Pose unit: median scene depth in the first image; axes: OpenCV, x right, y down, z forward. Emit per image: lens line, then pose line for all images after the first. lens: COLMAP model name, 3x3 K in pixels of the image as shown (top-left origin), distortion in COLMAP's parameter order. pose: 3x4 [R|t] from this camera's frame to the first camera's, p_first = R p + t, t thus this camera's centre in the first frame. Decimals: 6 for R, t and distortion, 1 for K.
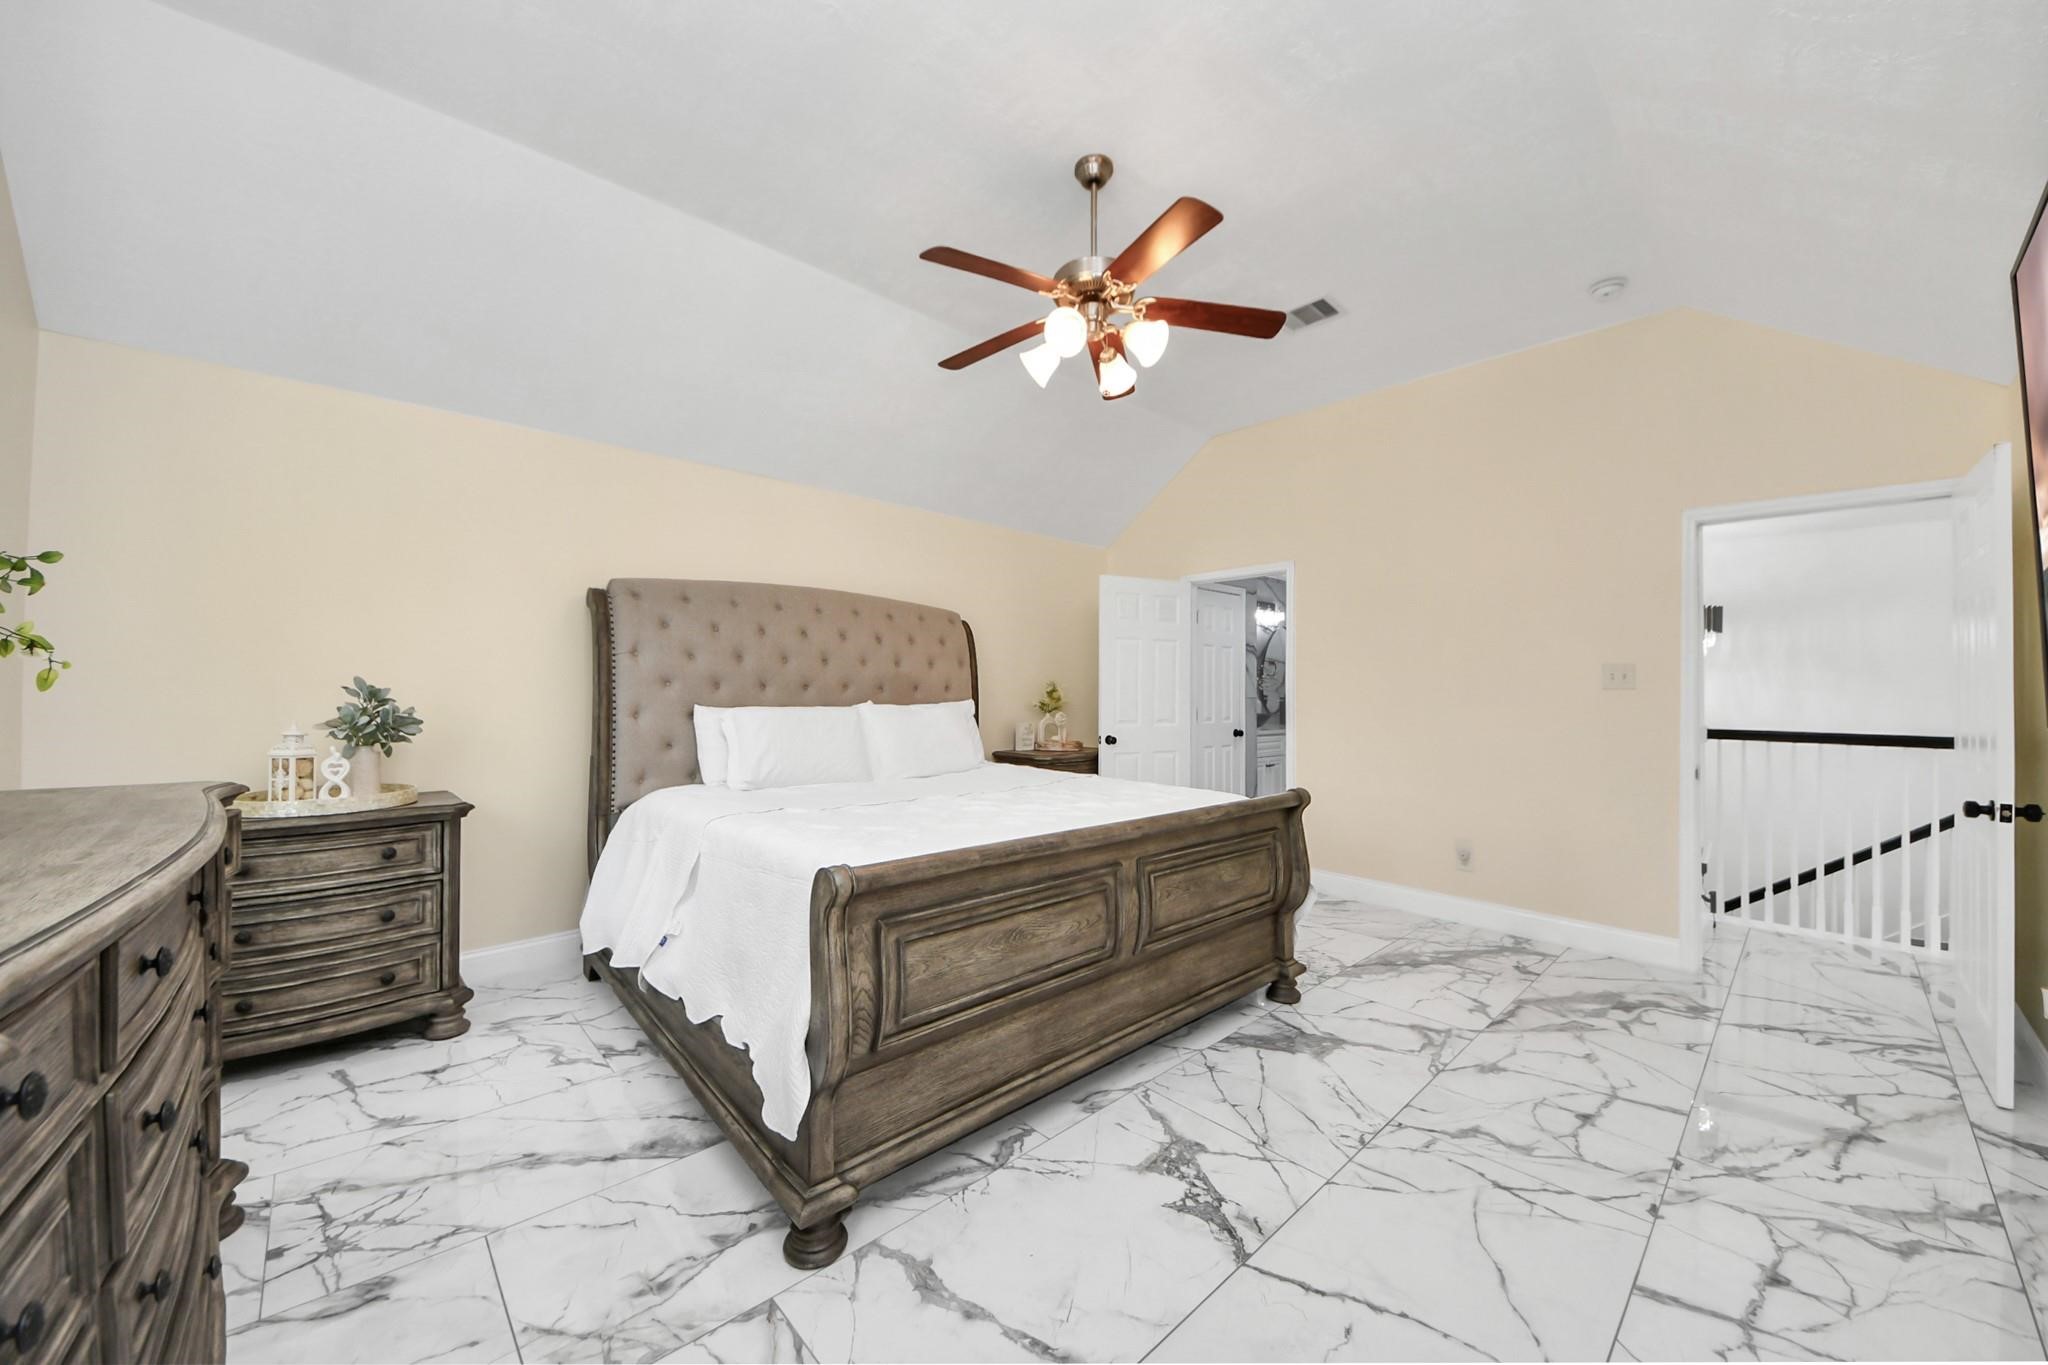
lens RADIAL K [[727.5, 0, 1032.9], [0, 727.5, 685.7], [0, 0, 1]] dist [0.016376, -0.011333]
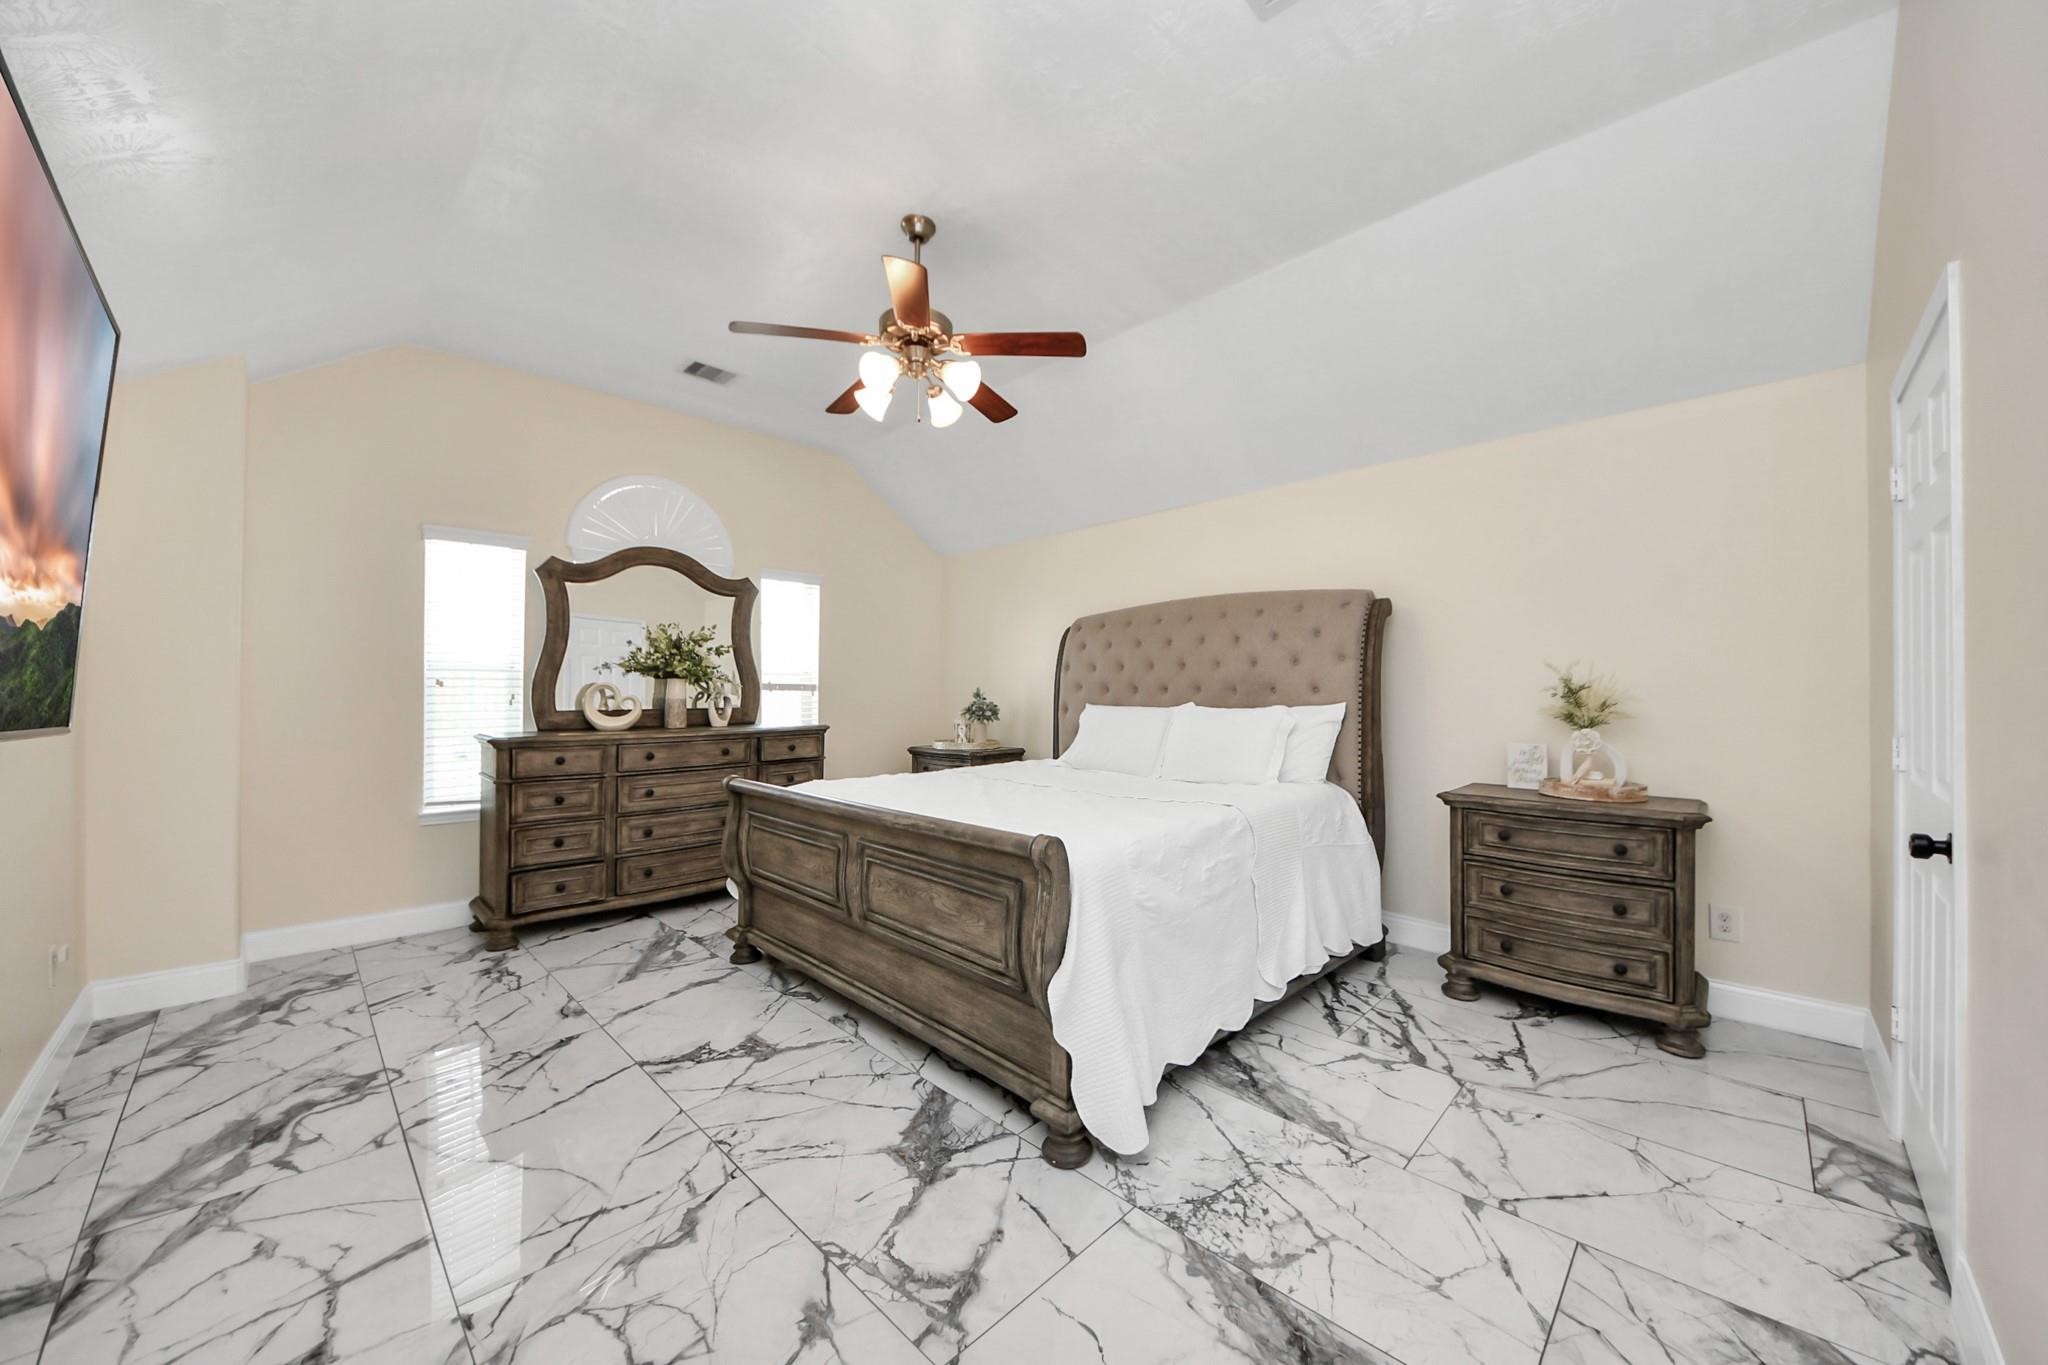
lens RADIAL K [[734.7, 0, 1046.3], [0, 734.7, 682.0], [0, 0, 1]] dist [0.028543, -0.014988]
pose [[0.062818, -0.015854, -0.997899, 1.220219], [0.006971, 0.999856, -0.015446, 0.009497], [0.998001, -0.005986, 0.062920, 1.124041]]
